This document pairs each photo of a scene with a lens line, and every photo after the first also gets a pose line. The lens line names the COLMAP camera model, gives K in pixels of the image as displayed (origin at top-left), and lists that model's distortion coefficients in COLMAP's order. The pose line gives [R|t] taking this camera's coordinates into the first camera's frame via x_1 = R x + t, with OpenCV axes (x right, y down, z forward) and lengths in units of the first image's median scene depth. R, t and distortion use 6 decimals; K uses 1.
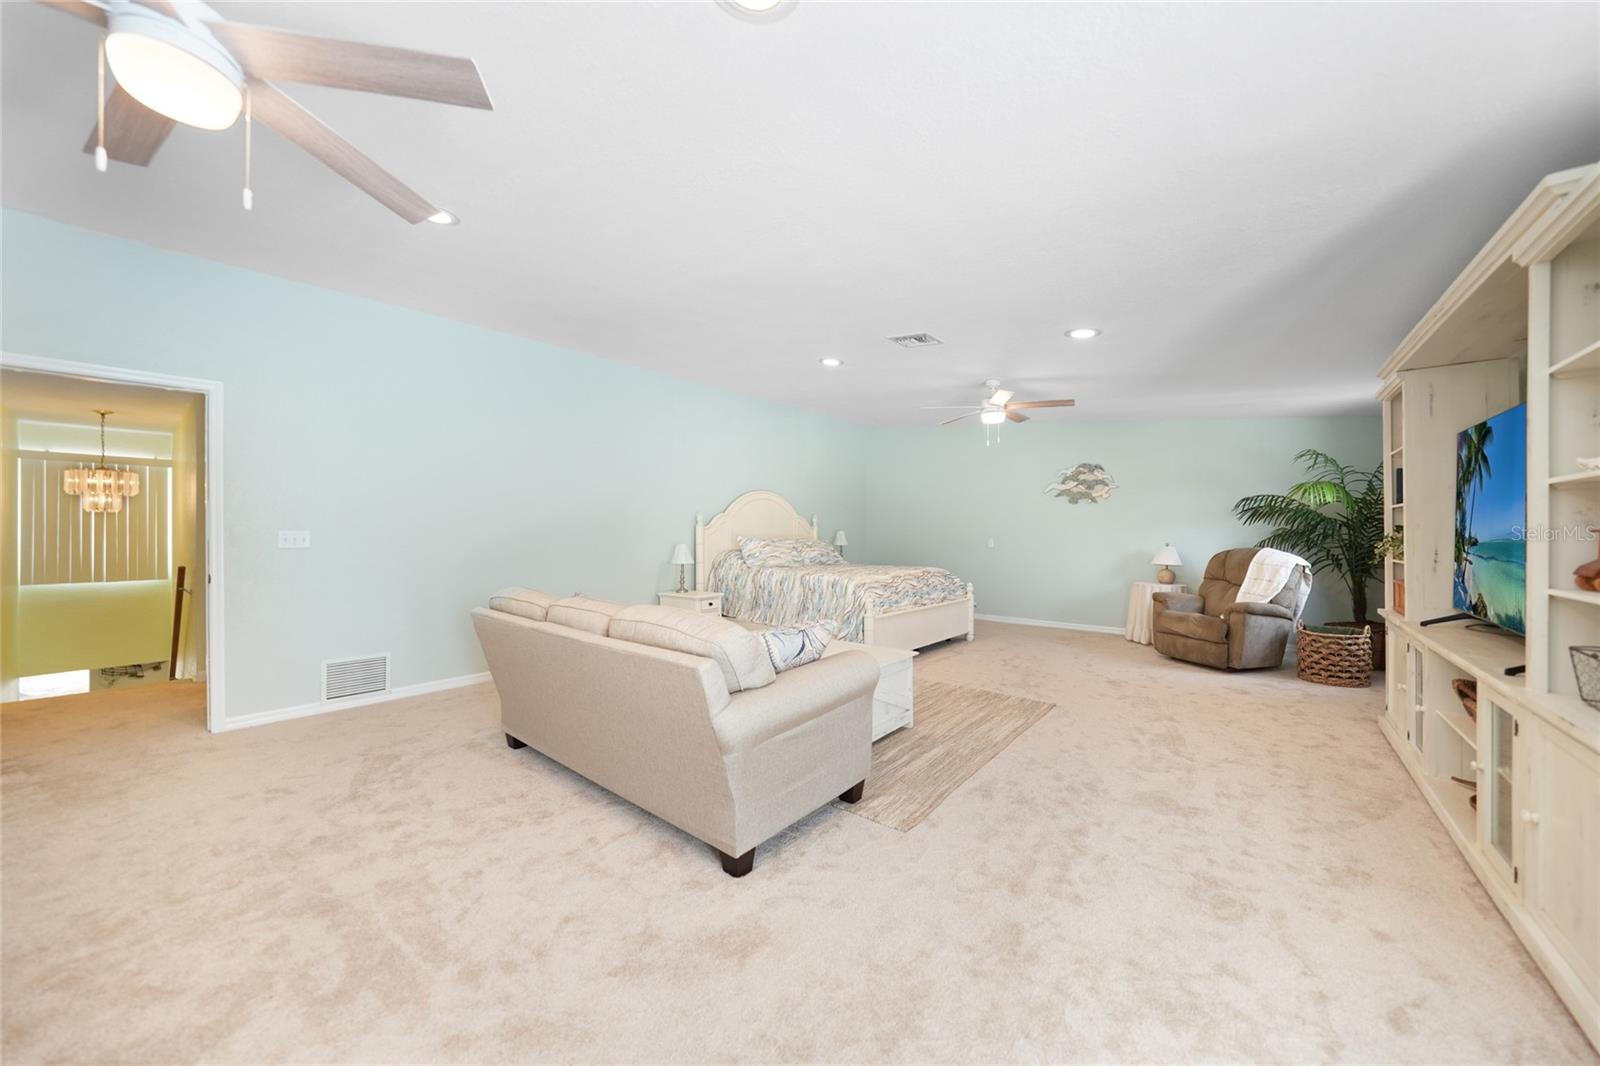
lens RADIAL K [[560.4, 0, 800.0], [0, 560.4, 533.0], [0, 0, 1]] dist [-0.018323, 0.000031]
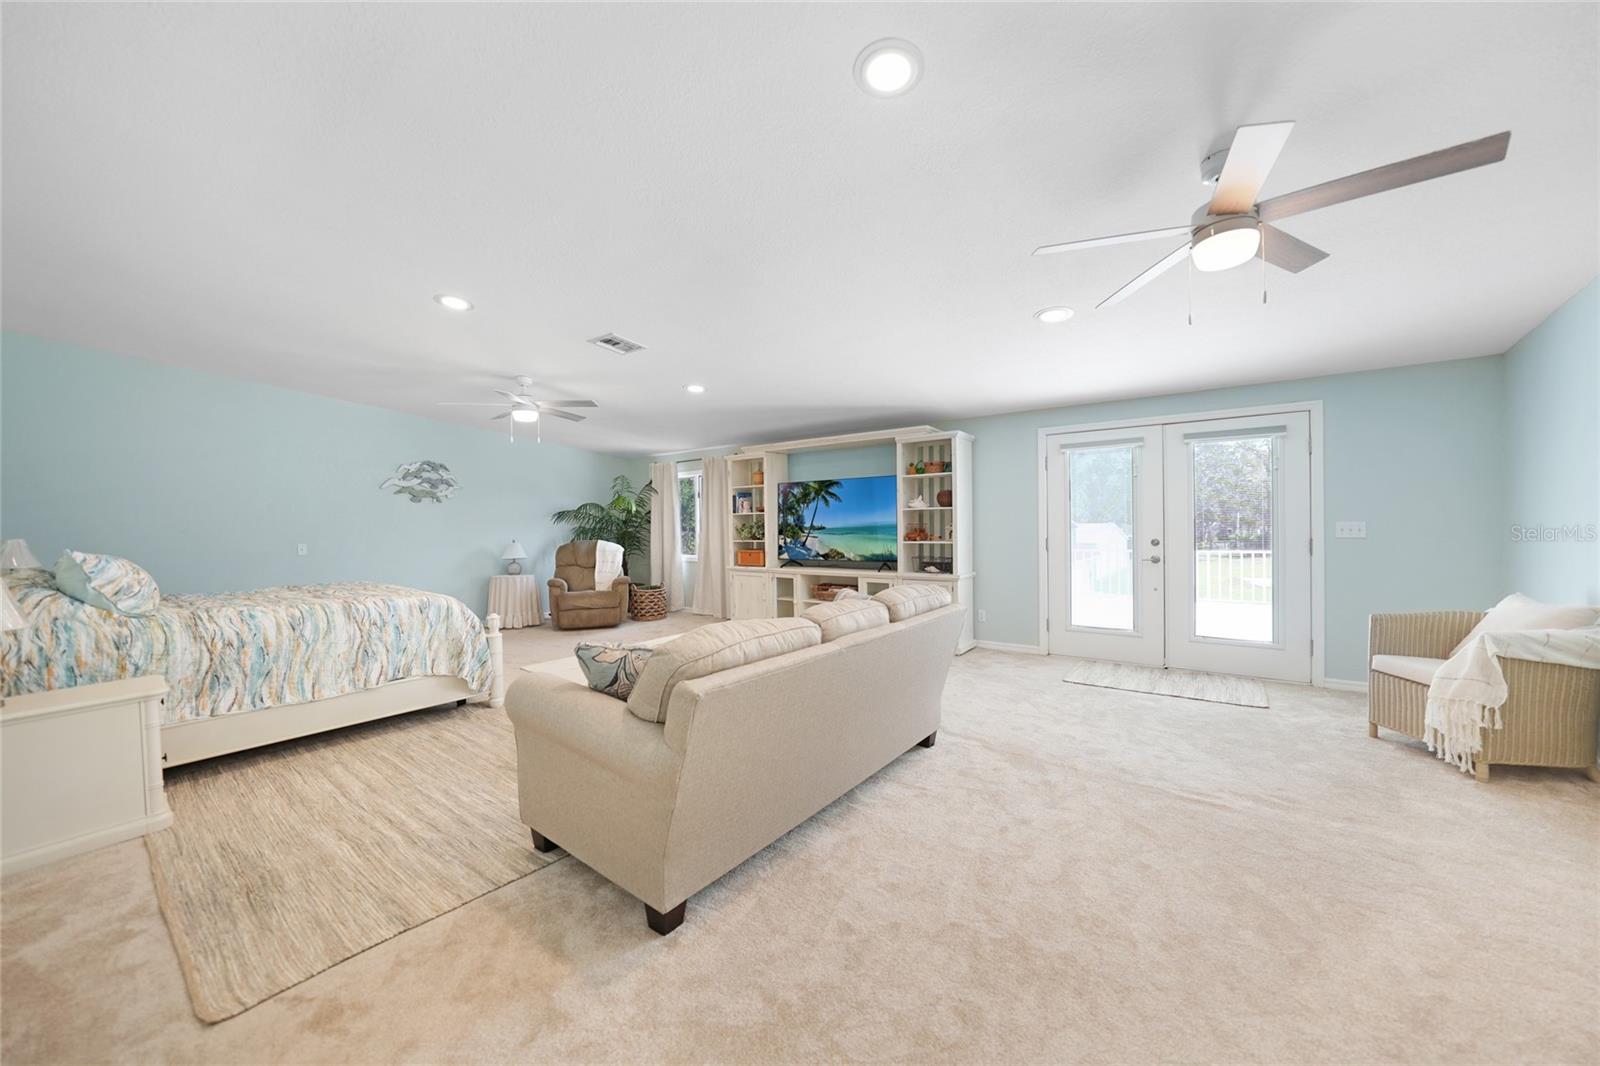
lens RADIAL K [[560.4, 0, 800.0], [0, 560.4, 533.0], [0, 0, 1]] dist [-0.018323, 0.000031]
pose [[-0.041464, -0.012306, 0.999064, -0.618216], [0.017259, 0.999766, 0.013030, -0.002771], [-0.998991, 0.017783, -0.041242, 0.524141]]
